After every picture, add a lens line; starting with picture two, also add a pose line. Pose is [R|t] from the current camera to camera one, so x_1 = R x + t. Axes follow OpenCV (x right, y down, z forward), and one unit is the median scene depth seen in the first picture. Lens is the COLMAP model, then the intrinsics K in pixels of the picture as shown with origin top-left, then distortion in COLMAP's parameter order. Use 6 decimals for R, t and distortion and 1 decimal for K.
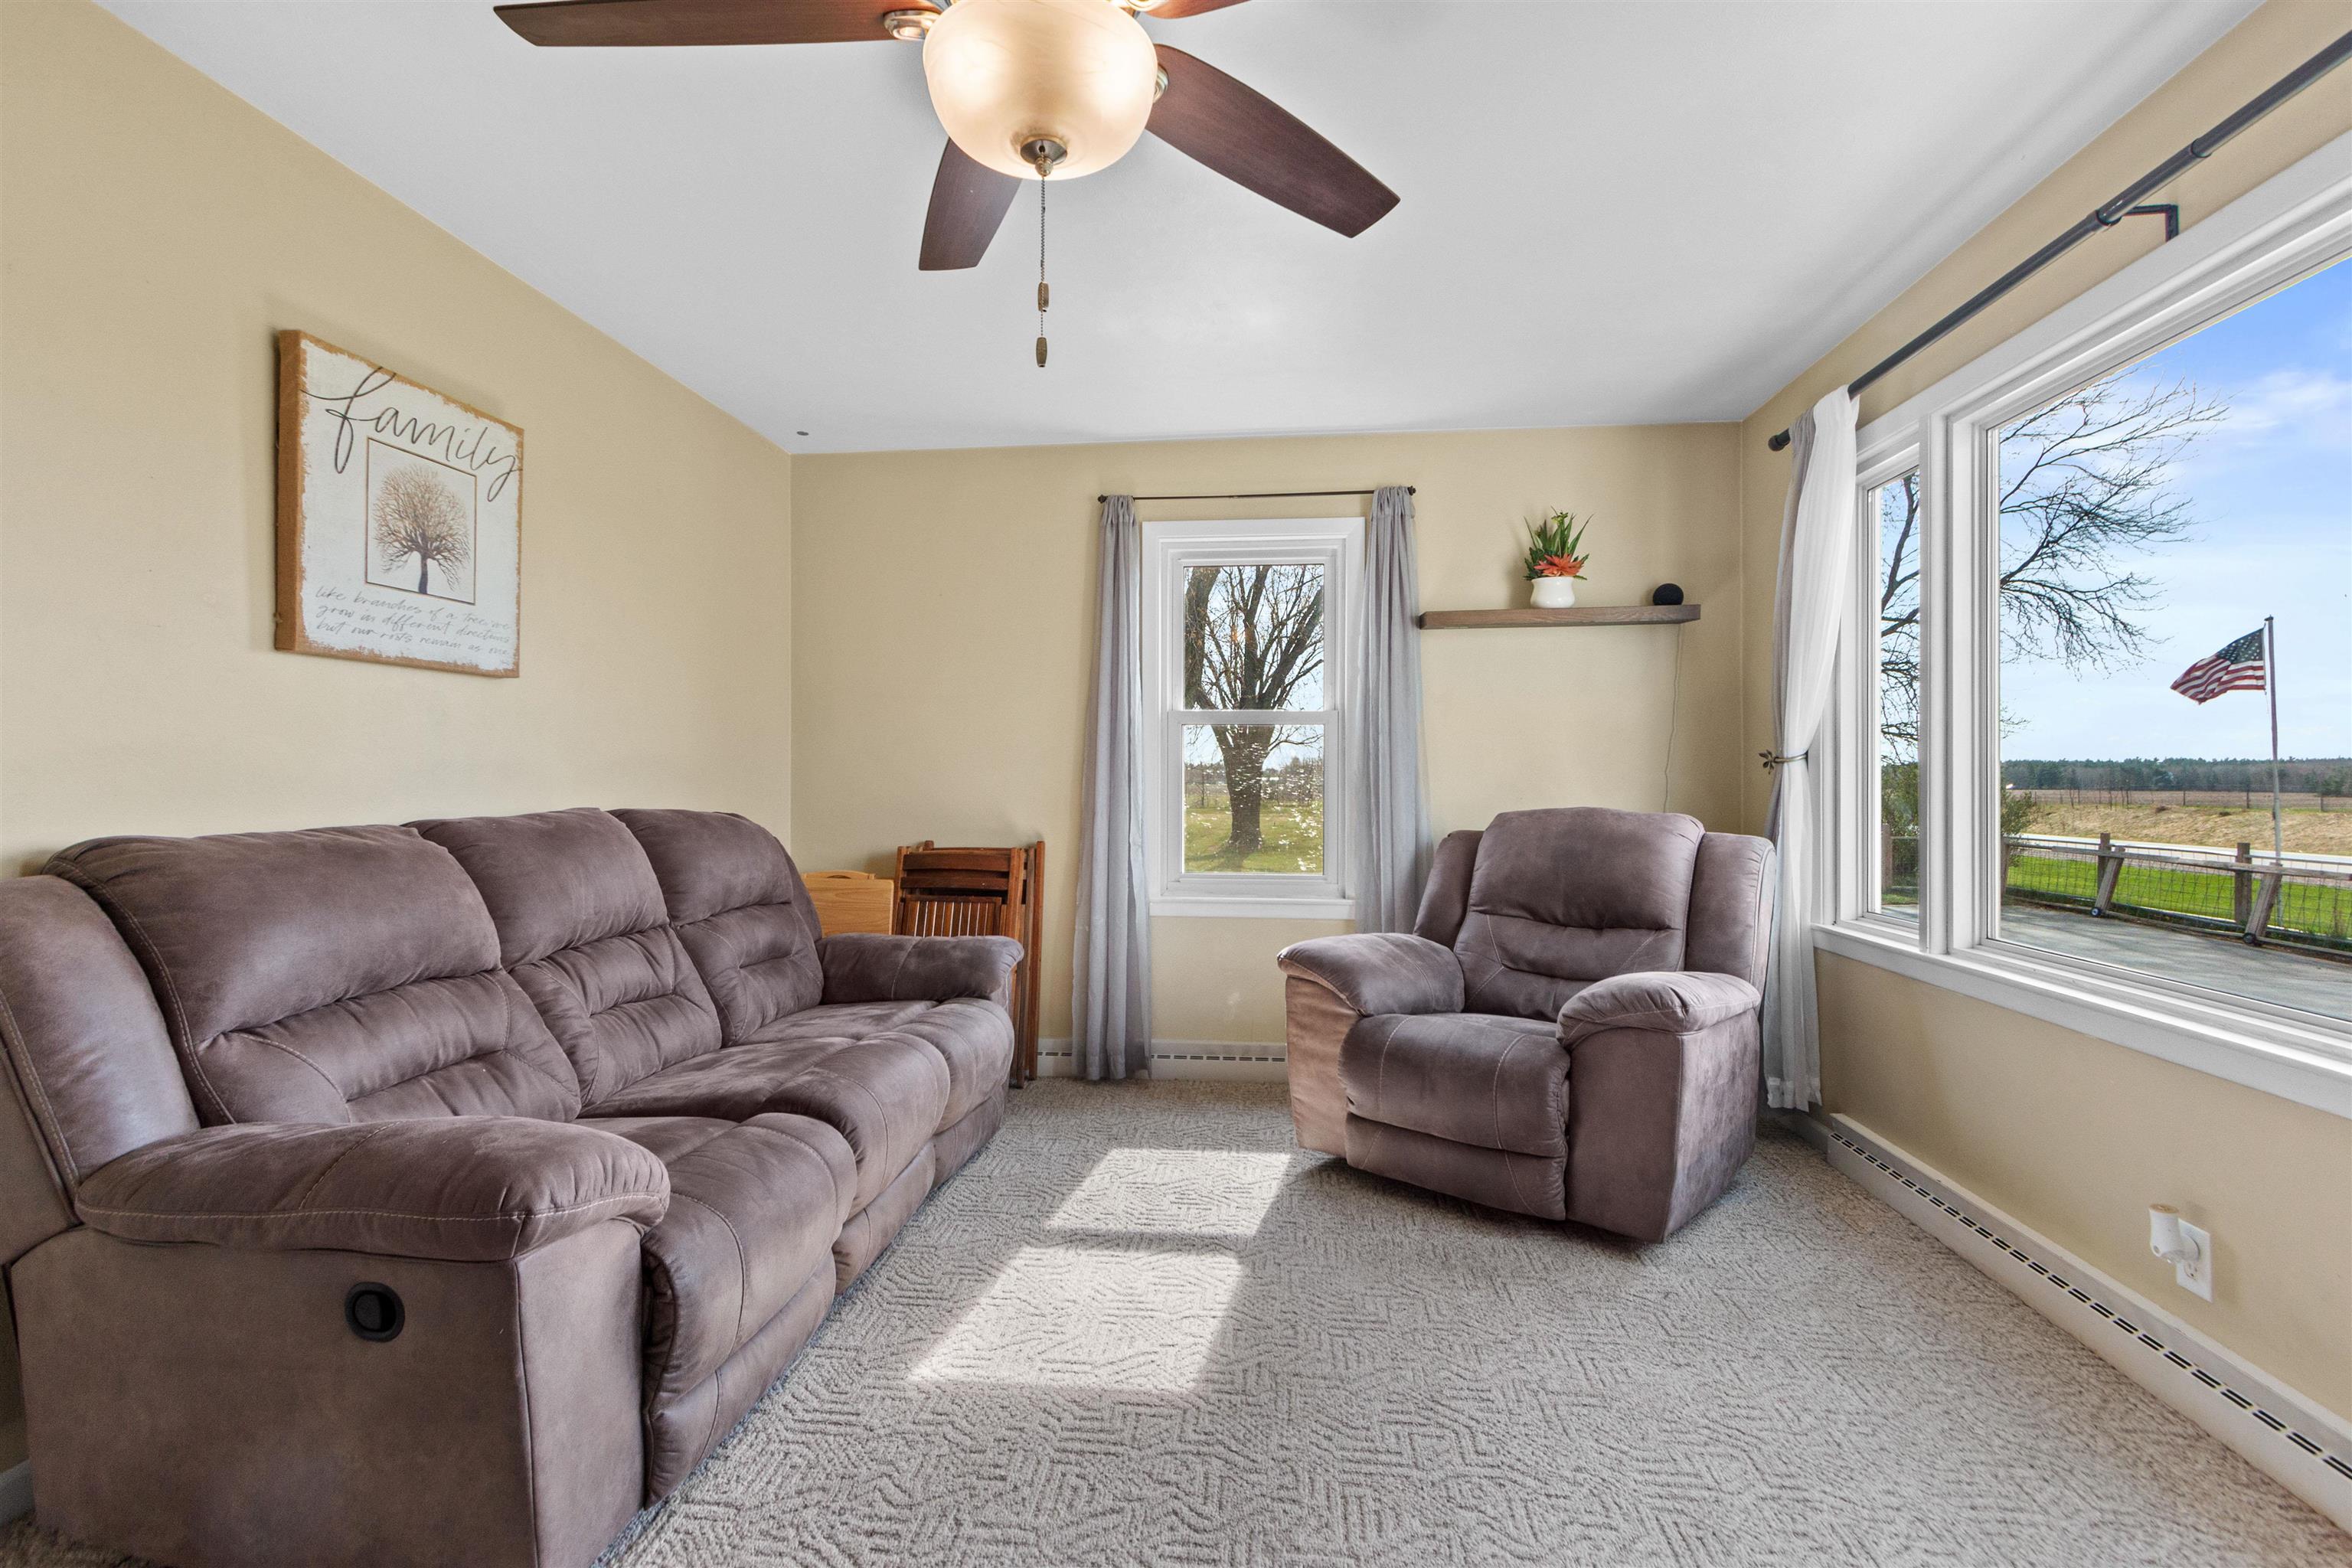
lens RADIAL K [[1096.7, 0, 1178.5], [0, 1096.7, 779.1], [0, 0, 1]] dist [0.001550, 0.000087]
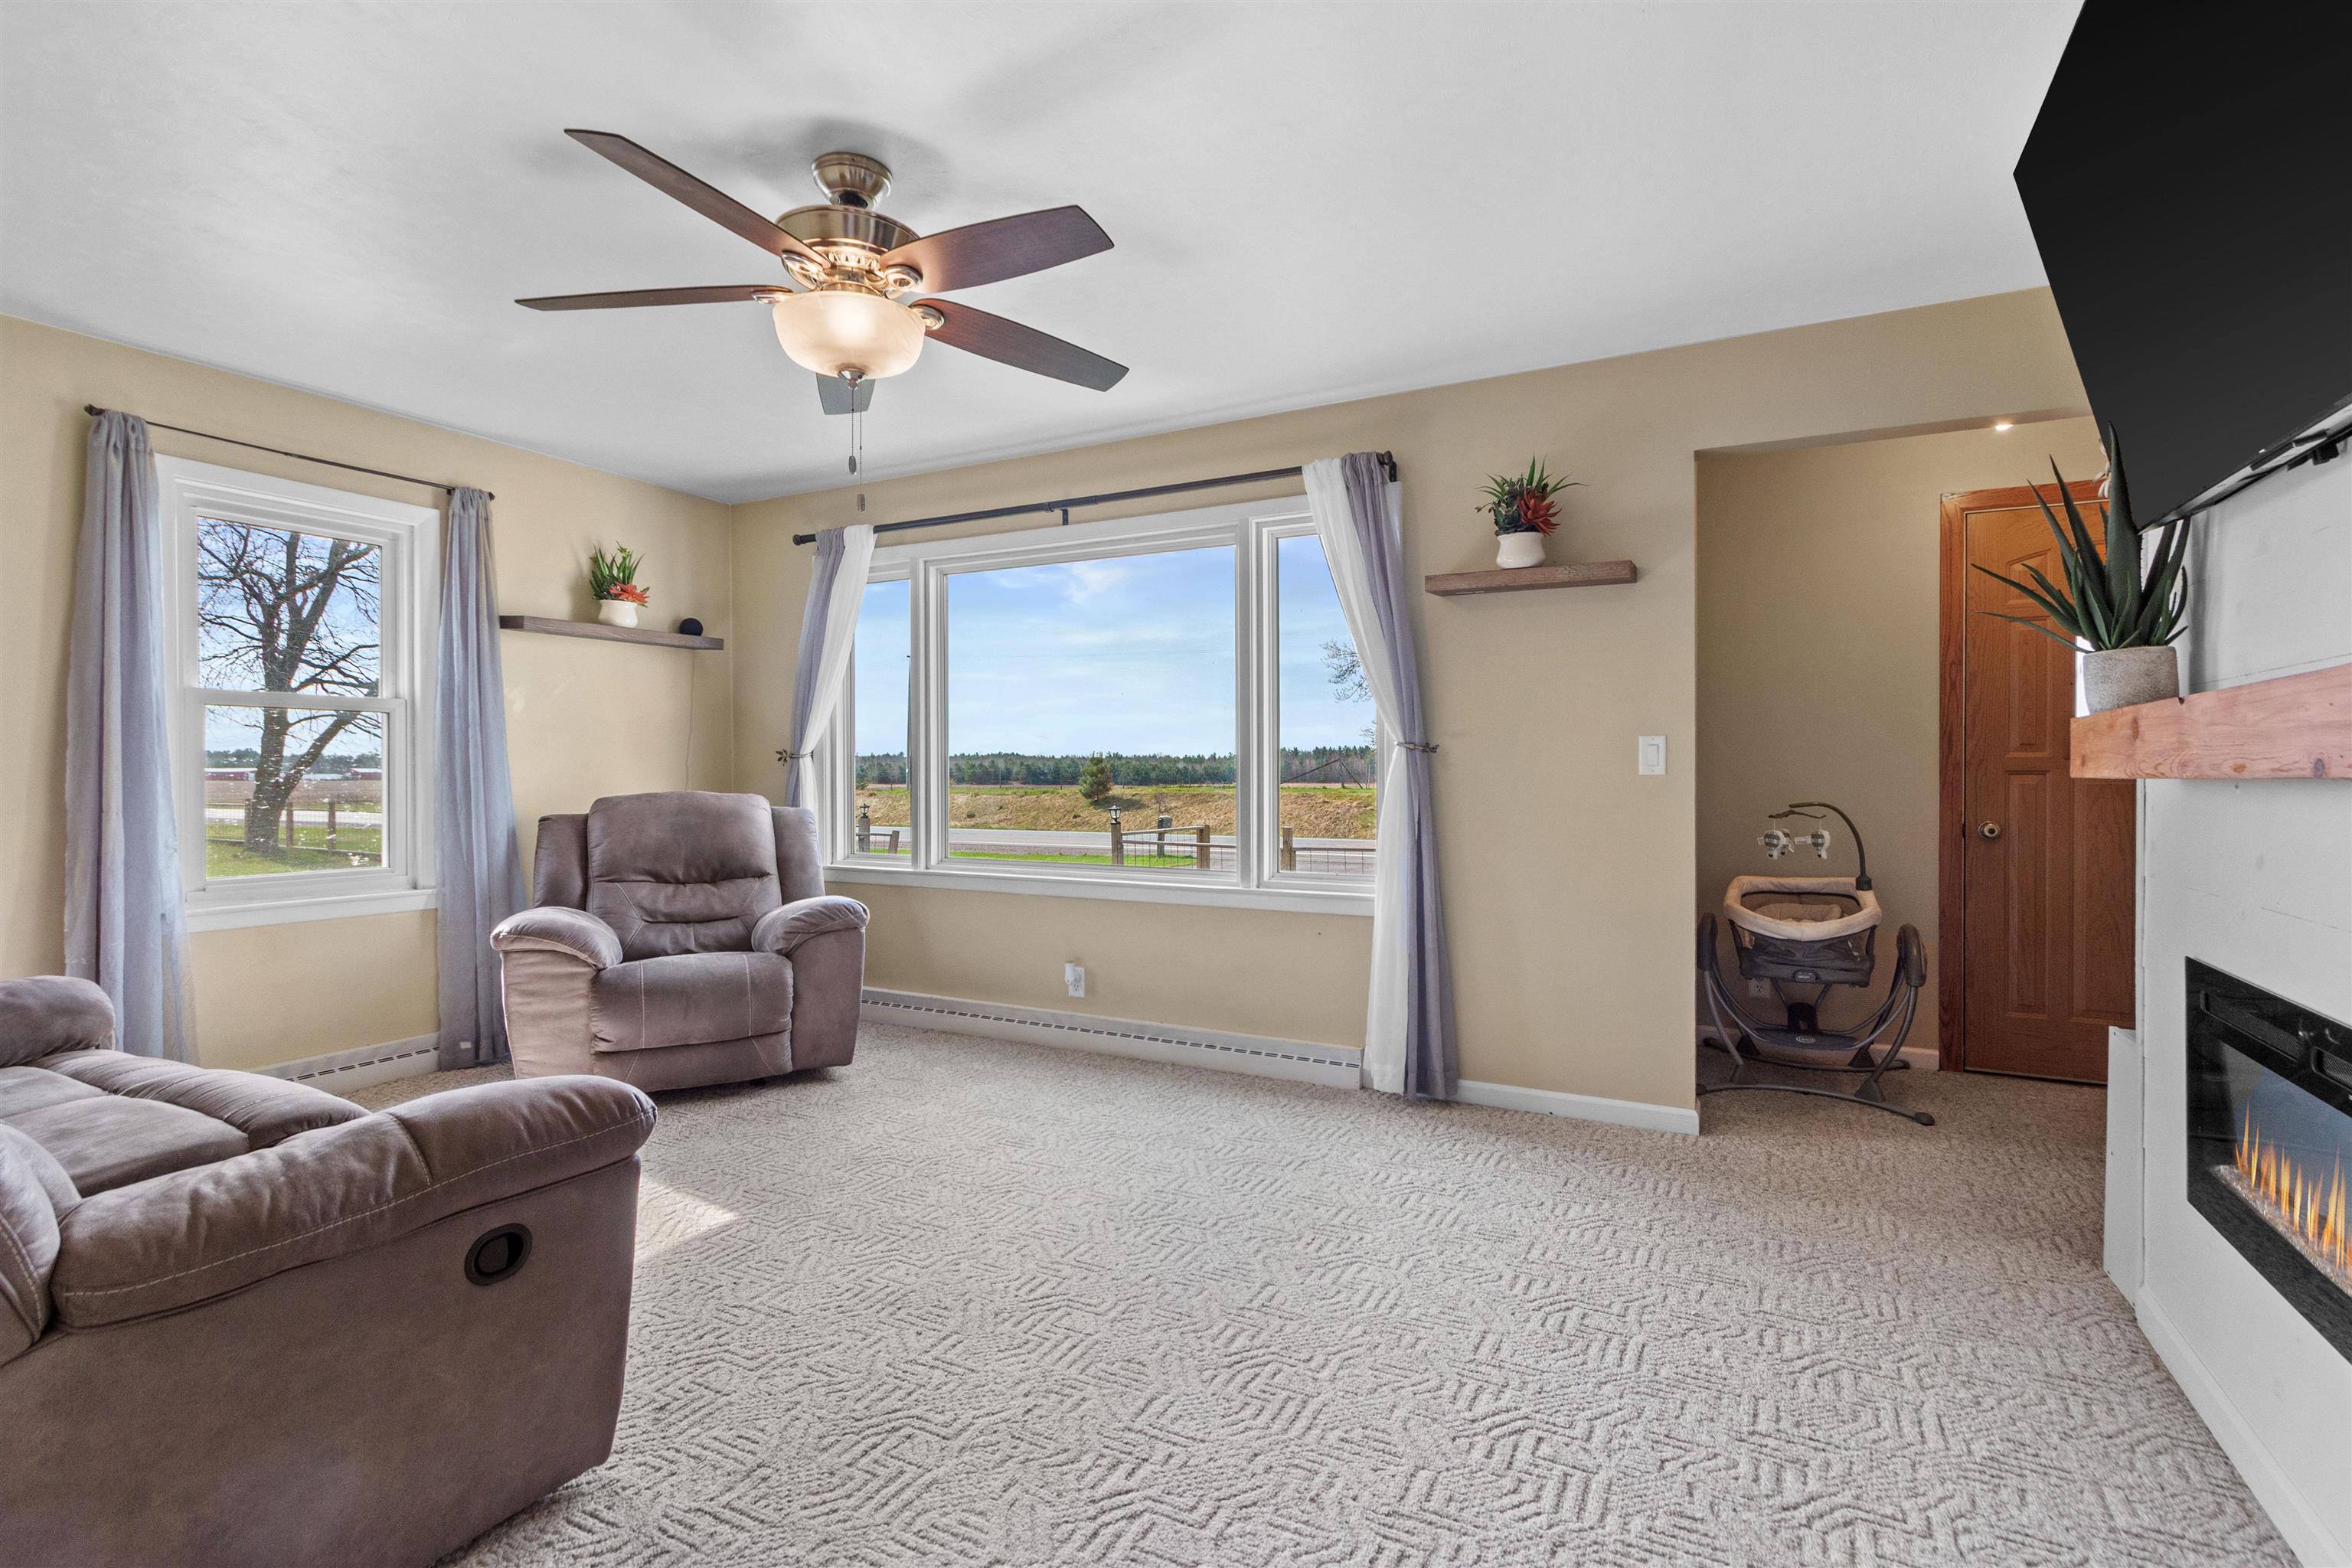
lens RADIAL K [[1096.7, 0, 1182.7], [0, 1096.7, 780.2], [0, 0, 1]] dist [0.001550, 0.000087]
pose [[0.363032, -0.009867, 0.931724, -0.629443], [-0.000157, 0.999943, 0.010651, -0.000766], [-0.931776, -0.004013, 0.363010, -0.010688]]
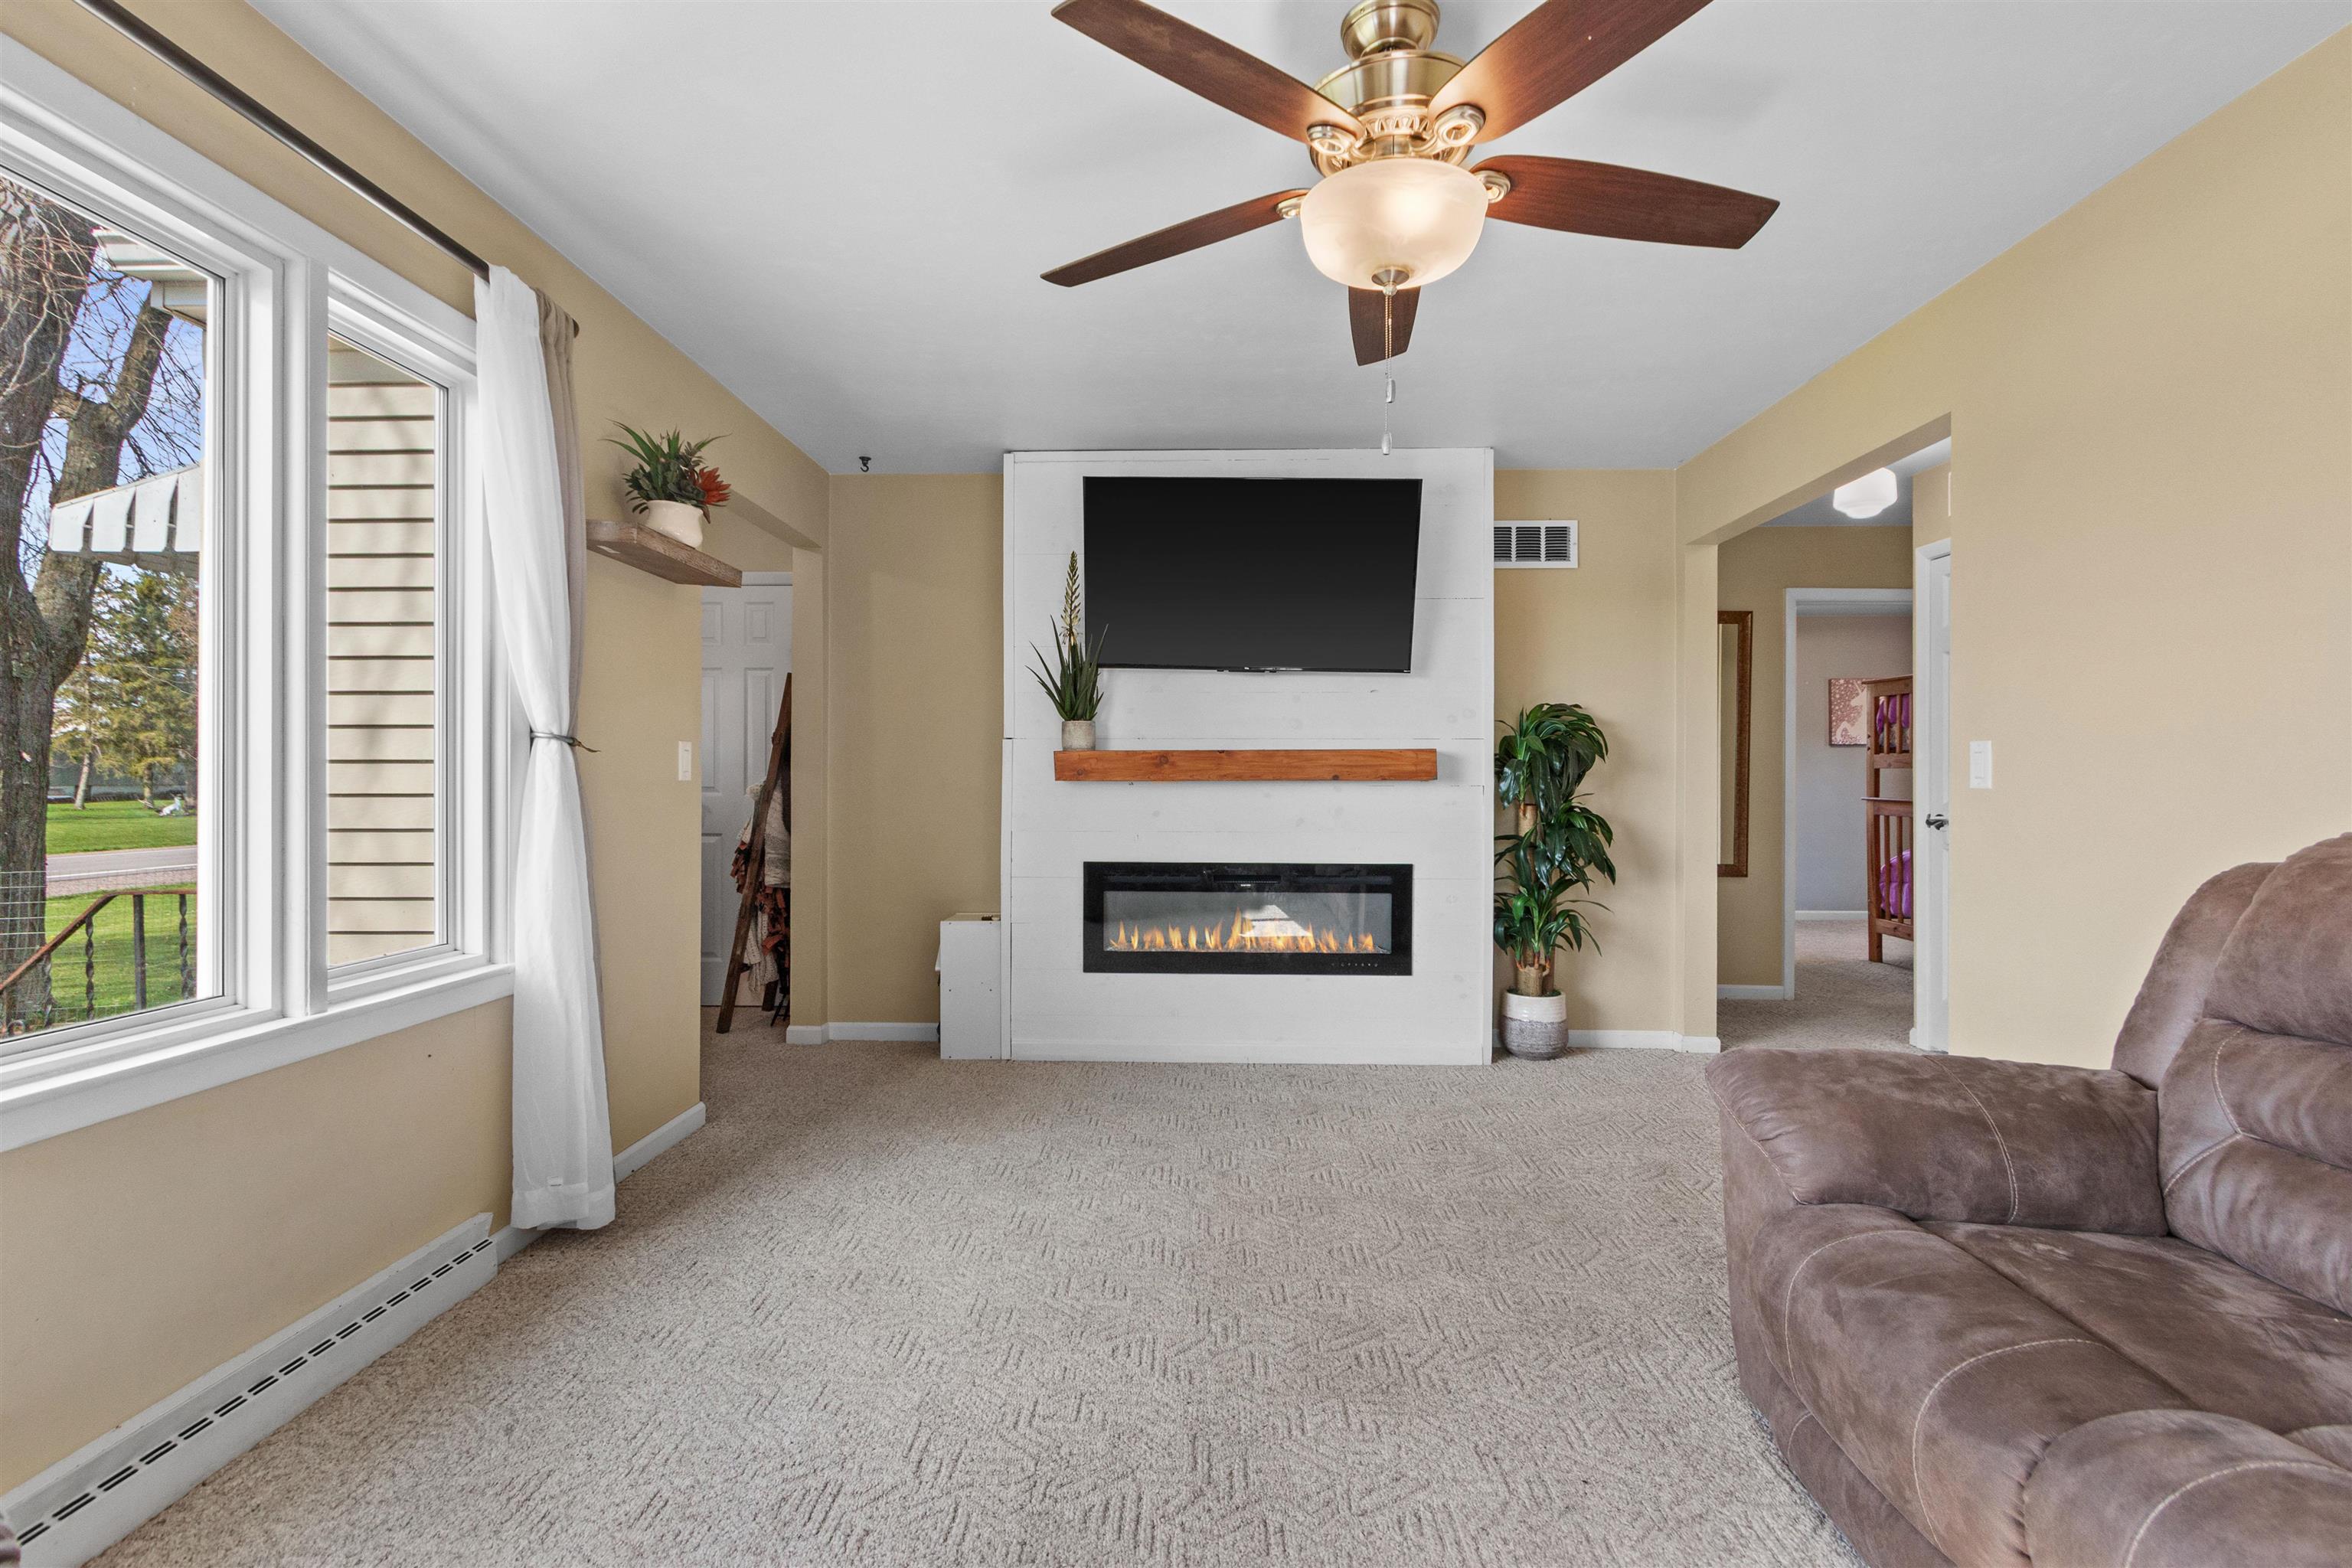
lens RADIAL K [[1096.7, 0, 1174.0], [0, 1096.7, 781.1], [0, 0, 1]] dist [0.001550, 0.000087]
pose [[-0.996472, 0.000123, -0.083929, 0.099876], [0.000219, 0.999999, -0.001136, 0.005544], [0.083929, -0.001150, -0.996471, 0.981005]]
